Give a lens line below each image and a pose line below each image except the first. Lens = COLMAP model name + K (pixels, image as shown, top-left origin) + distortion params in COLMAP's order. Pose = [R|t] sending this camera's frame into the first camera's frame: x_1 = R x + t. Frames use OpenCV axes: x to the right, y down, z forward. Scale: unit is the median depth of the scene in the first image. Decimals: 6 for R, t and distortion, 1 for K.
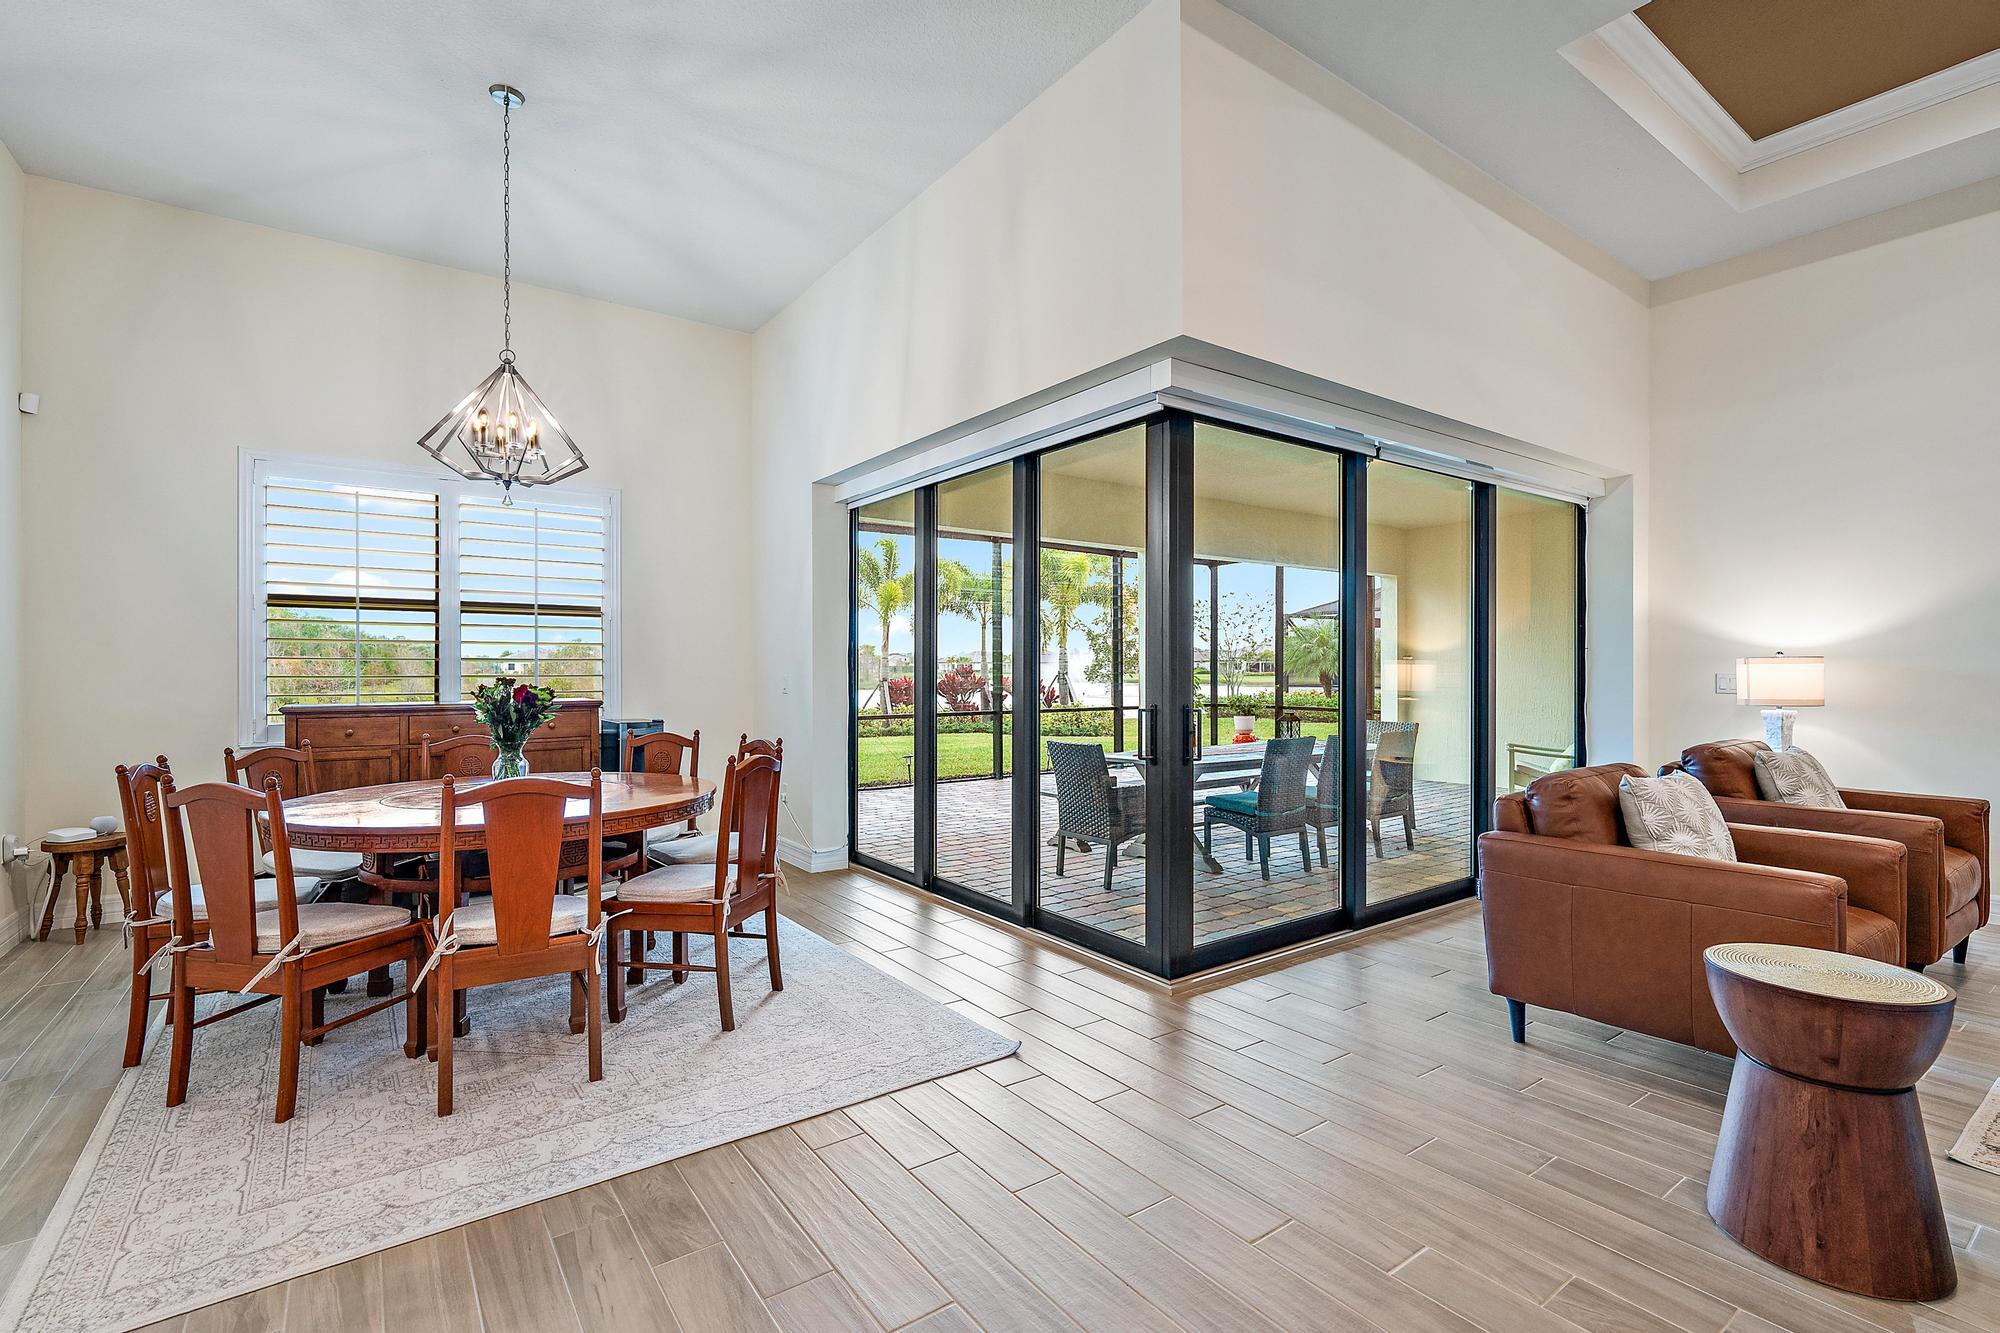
lens RADIAL K [[912.8, 0, 998.4], [0, 912.8, 677.9], [0, 0, 1]] dist [0.002235, 0.001271]
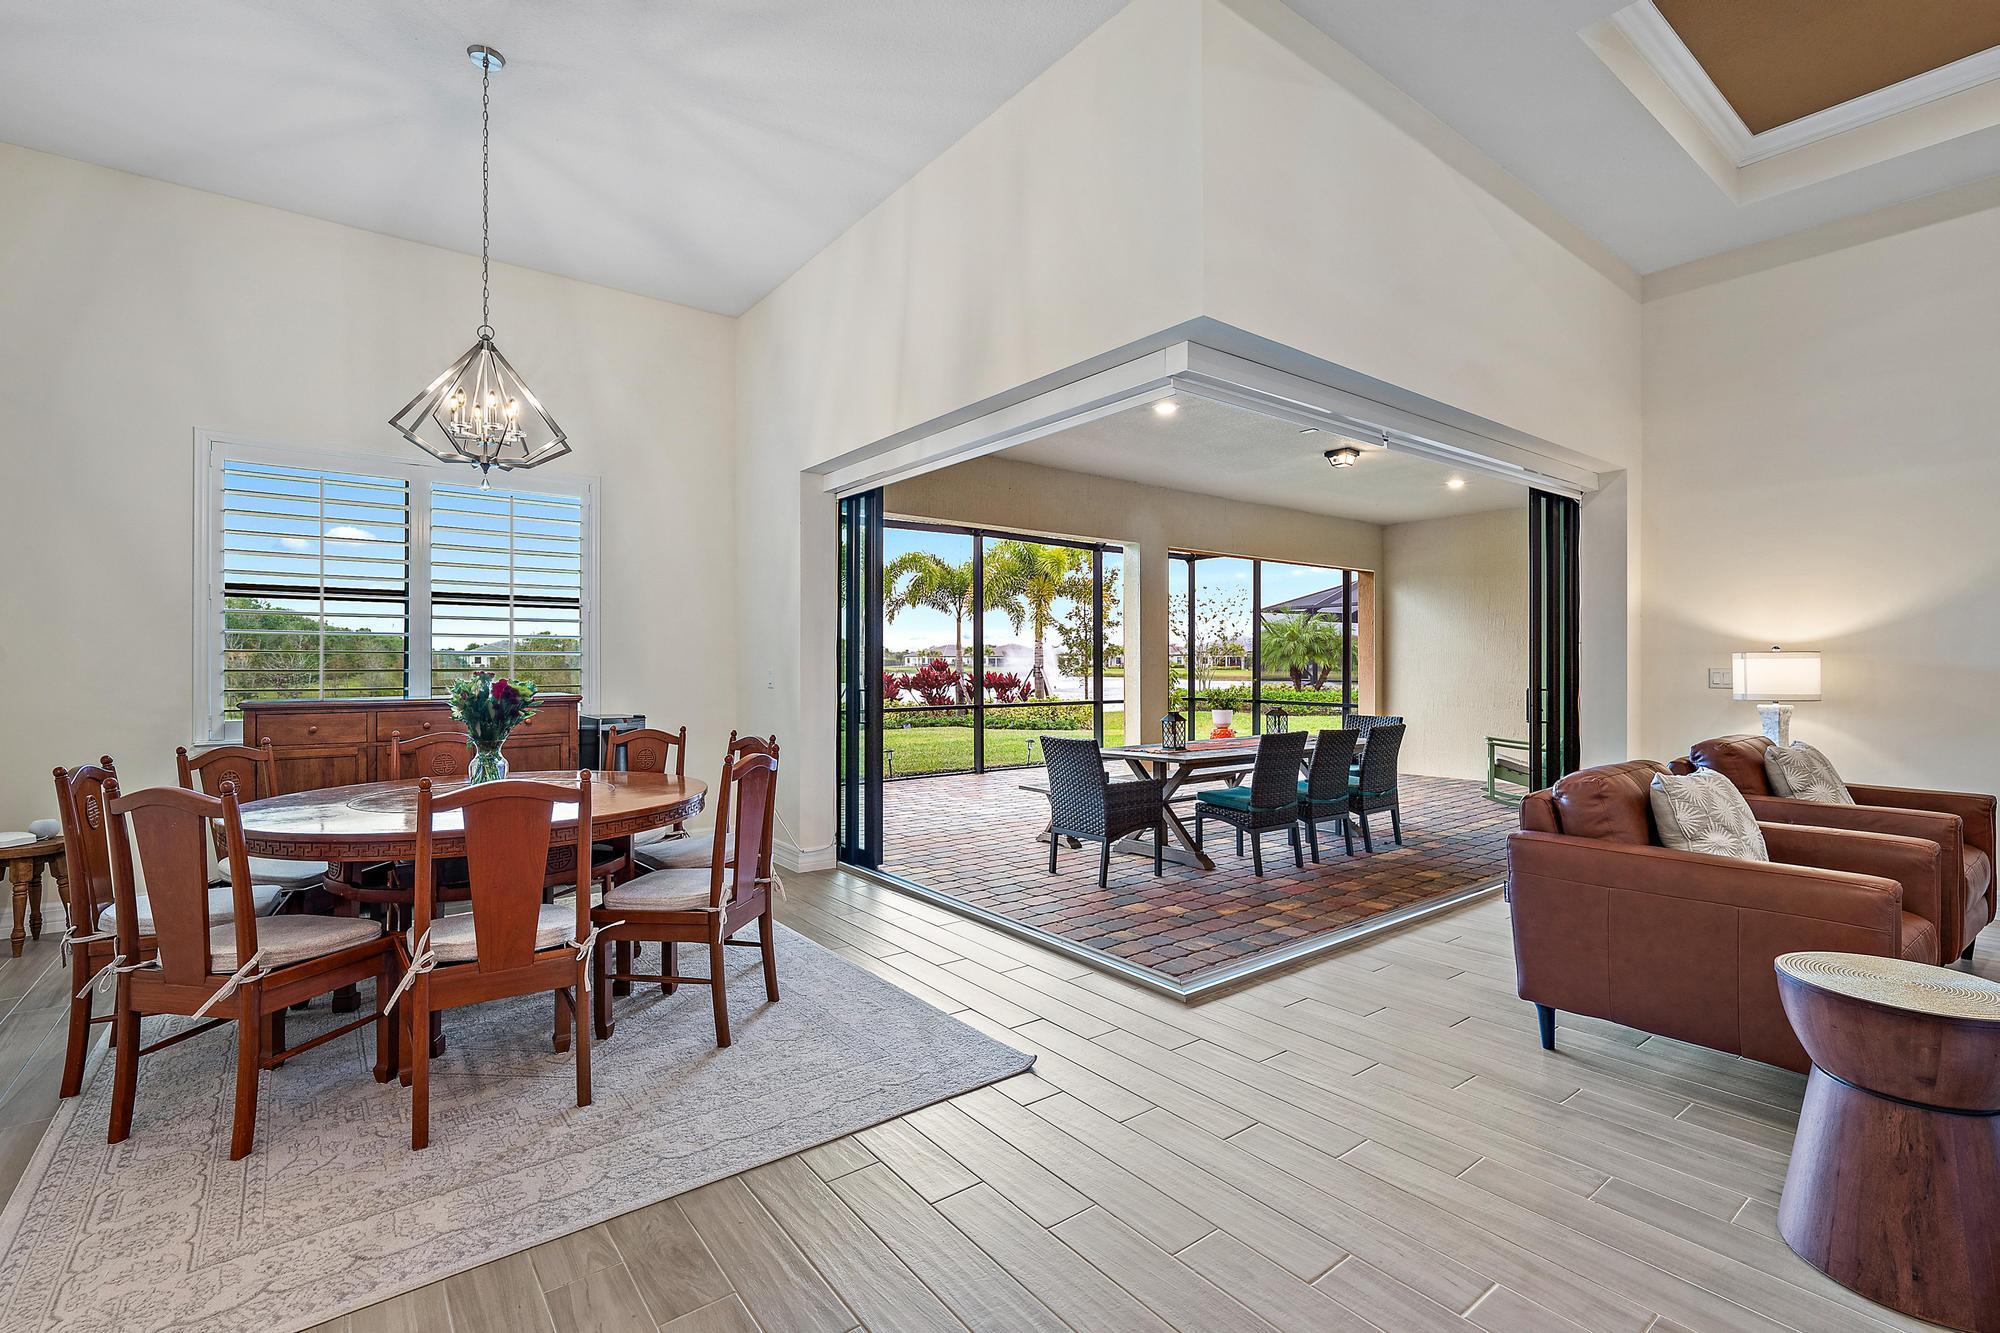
lens RADIAL K [[912.8, 0, 1003.4], [0, 912.8, 667.5], [0, 0, 1]] dist [0.002235, 0.001271]
pose [[0.999519, 0.000528, 0.031013, -0.038474], [-0.000387, 0.999990, -0.004549, -0.000946], [-0.031015, 0.004535, 0.999509, 0.048743]]
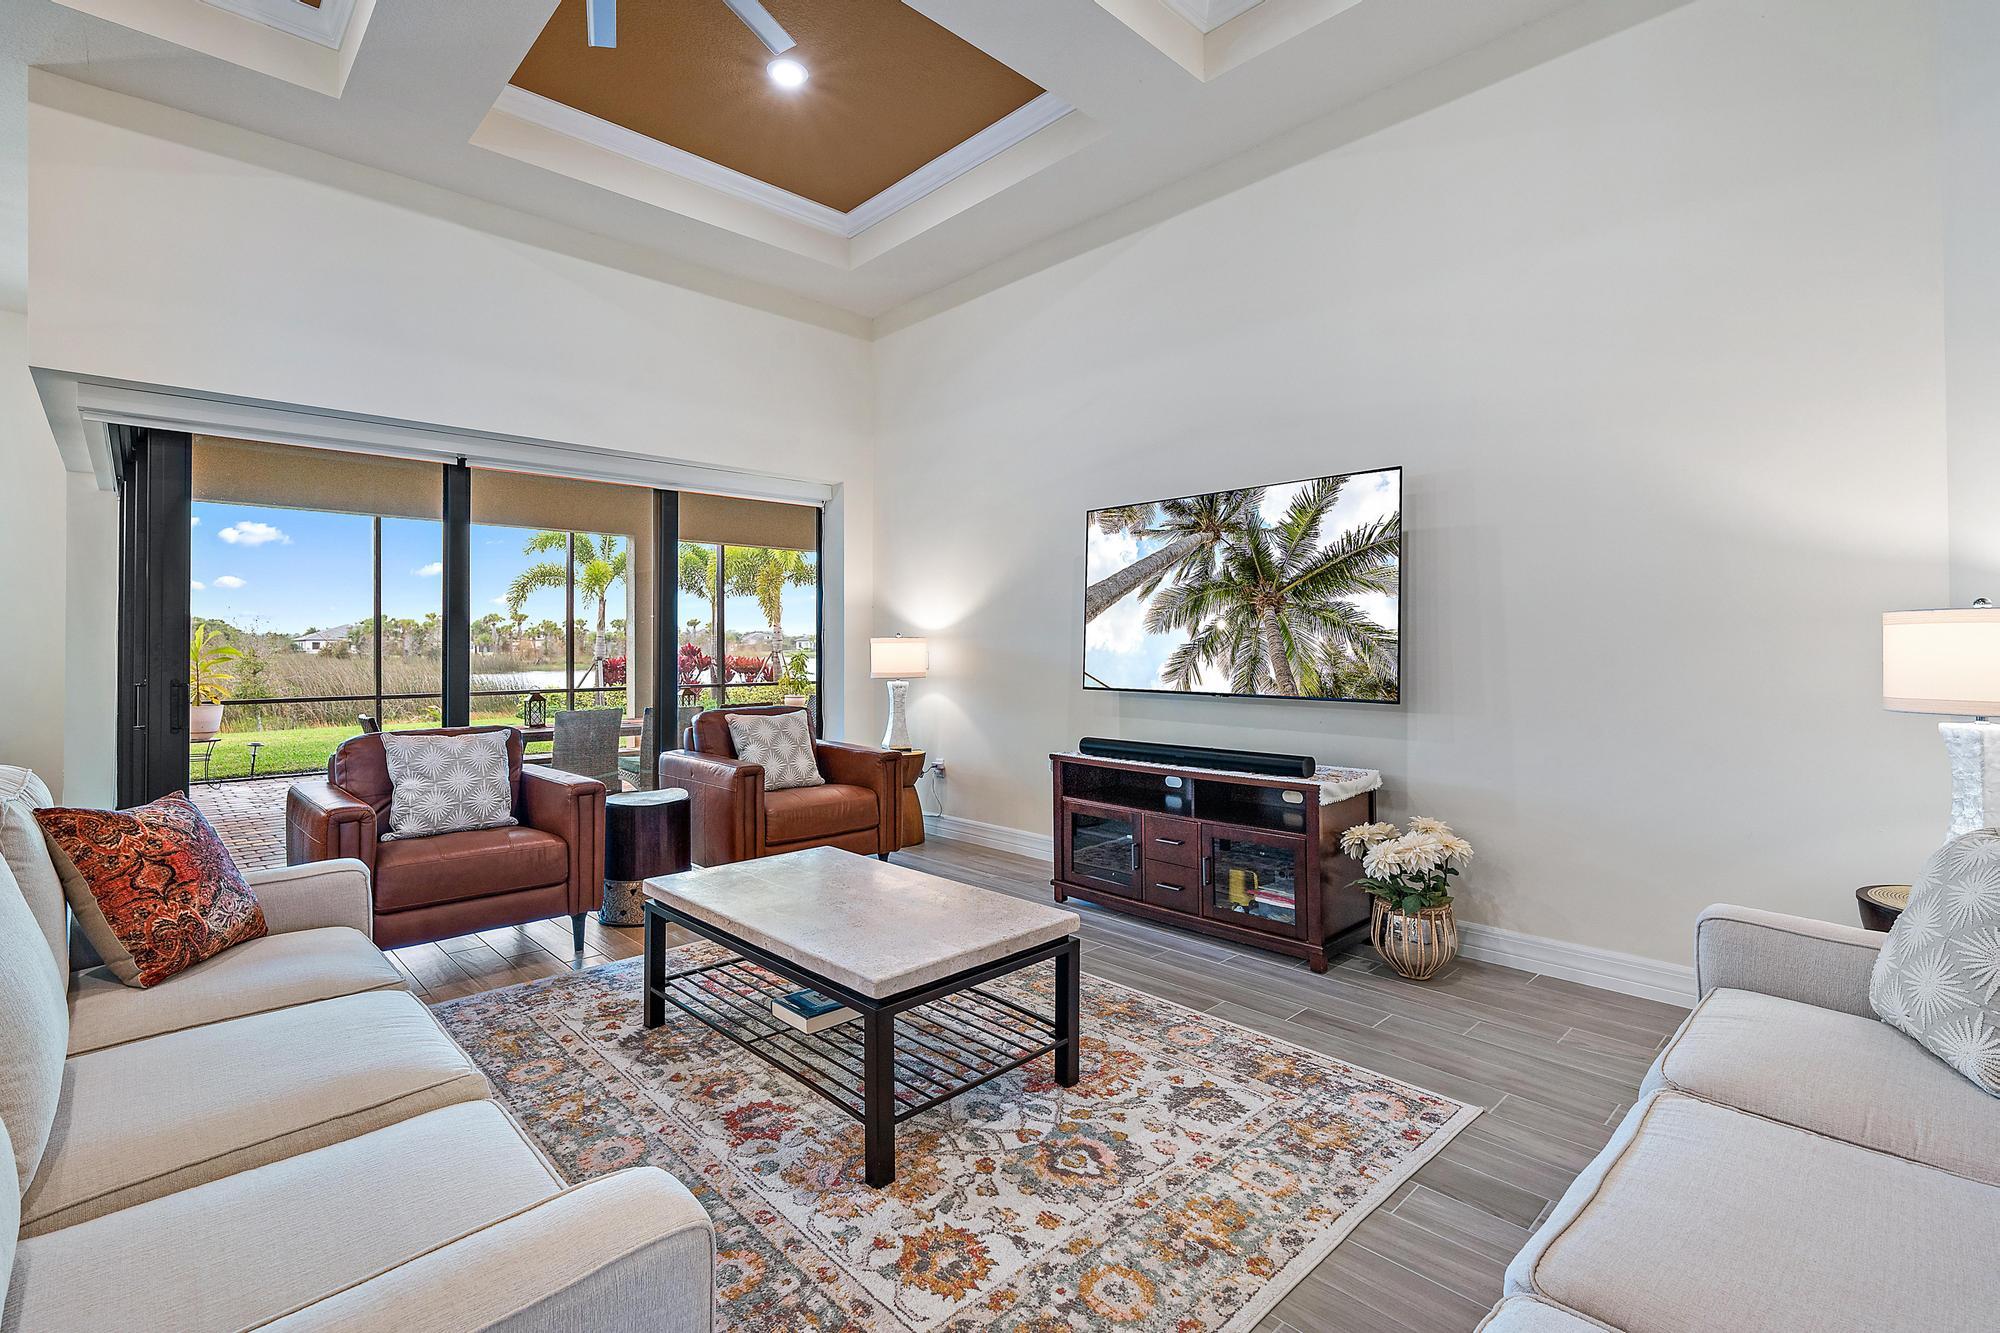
lens RADIAL K [[912.8, 0, 984.8], [0, 912.8, 619.1], [0, 0, 1]] dist [0.002235, 0.001271]
pose [[0.992110, 0.003027, 0.125338, 1.306572], [0.002068, 0.999177, -0.040505, 0.005834], [-0.125357, 0.040444, 0.991287, -0.324301]]
